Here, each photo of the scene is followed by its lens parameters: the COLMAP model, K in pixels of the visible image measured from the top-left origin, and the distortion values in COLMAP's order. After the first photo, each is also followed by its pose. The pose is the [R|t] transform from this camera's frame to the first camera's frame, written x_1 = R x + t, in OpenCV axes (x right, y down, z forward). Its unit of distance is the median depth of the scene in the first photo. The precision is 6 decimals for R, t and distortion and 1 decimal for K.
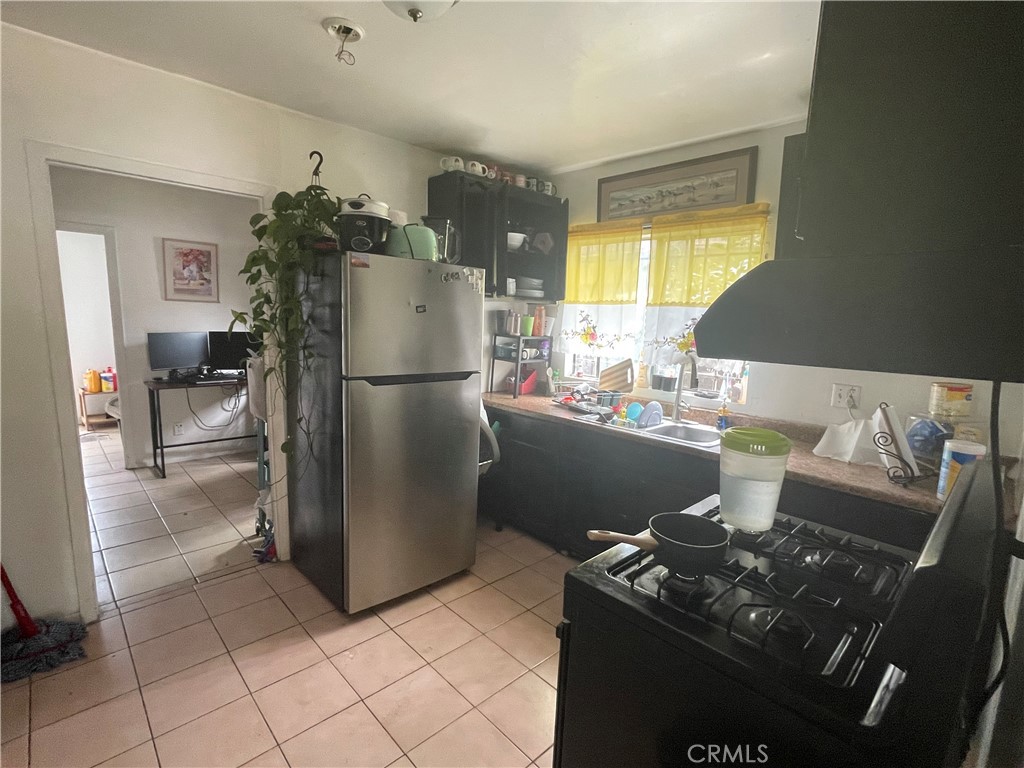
lens RADIAL K [[493.3, 0, 511.1], [0, 493.3, 384.4], [0, 0, 1]] dist [-0.006738, 0.003629]
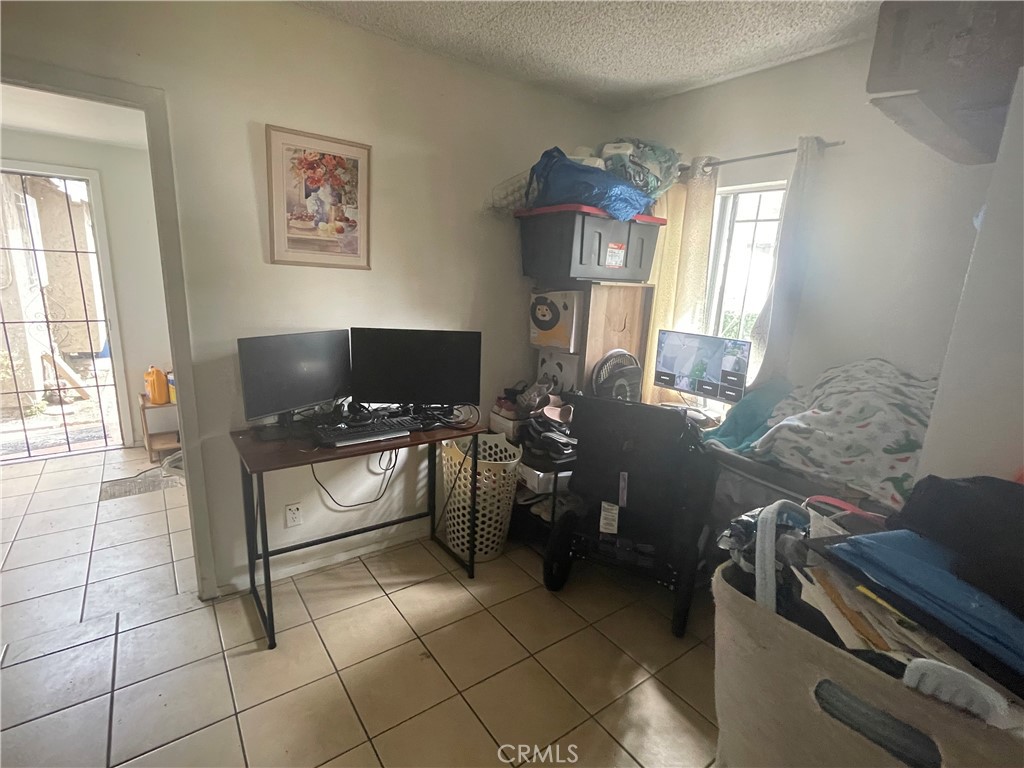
lens RADIAL K [[493.3, 0, 515.9], [0, 493.3, 381.7], [0, 0, 1]] dist [-0.006738, 0.003629]
pose [[0.992472, 0.044127, -0.114247, -0.399474], [-0.035595, 0.996497, 0.075672, -0.098956], [0.117186, -0.071036, 0.990566, 0.535703]]
